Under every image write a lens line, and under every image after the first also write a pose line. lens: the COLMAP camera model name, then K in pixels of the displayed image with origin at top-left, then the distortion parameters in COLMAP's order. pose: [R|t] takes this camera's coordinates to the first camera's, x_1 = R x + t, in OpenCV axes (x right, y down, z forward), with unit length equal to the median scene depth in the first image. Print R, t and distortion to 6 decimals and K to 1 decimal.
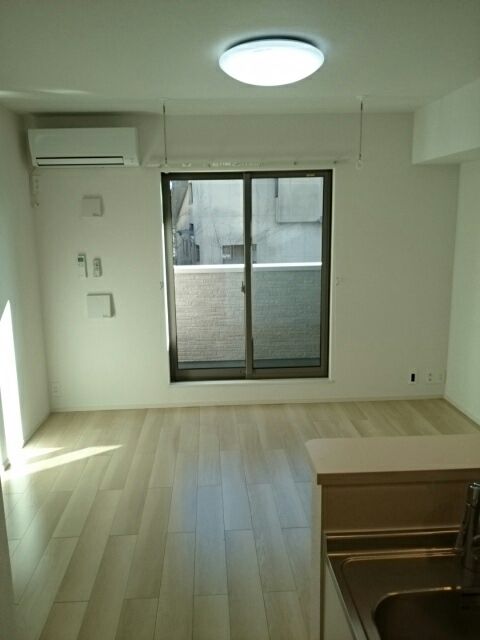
lens RADIAL K [[497.9, 0, 240.0], [0, 497.9, 320.0], [0, 0, 1]] dist [-0.006184, -0.008404]
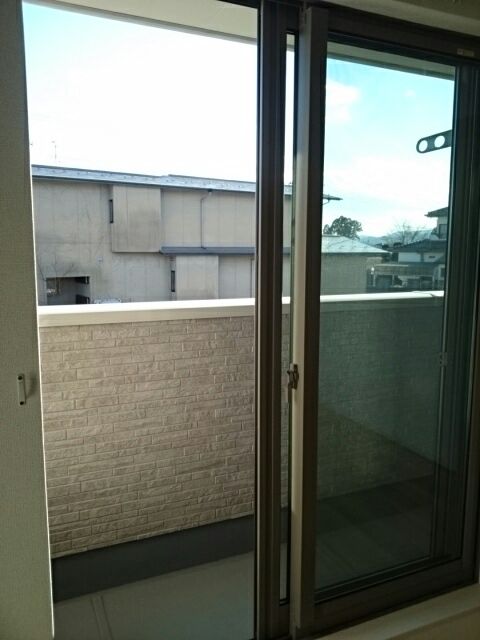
lens RADIAL K [[497.9, 0, 240.0], [0, 497.9, 320.0], [0, 0, 1]] dist [-0.006184, -0.008404]
pose [[0.935707, -0.023040, 0.352026, -0.077859], [0.048038, 0.996892, -0.062442, -0.044172], [-0.349493, 0.075338, 0.933905, 0.394066]]
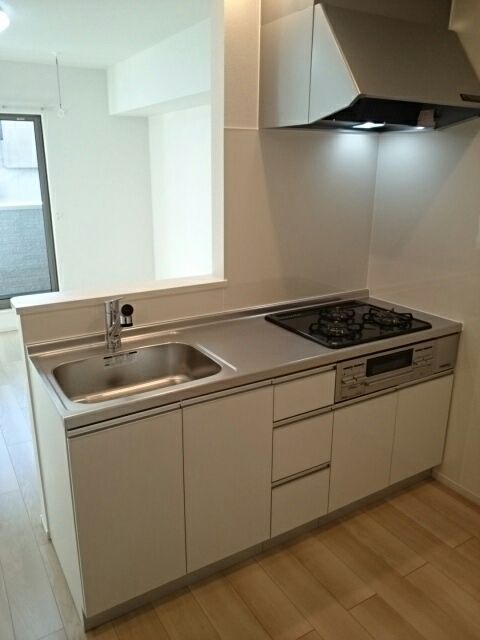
lens RADIAL K [[497.9, 0, 240.0], [0, 497.9, 320.0], [0, 0, 1]] dist [-0.006184, -0.008404]
pose [[0.881573, -0.121652, 0.456103, 0.014972], [0.076357, 0.990247, 0.116535, 0.060067], [-0.465831, -0.067908, 0.882264, -0.233342]]
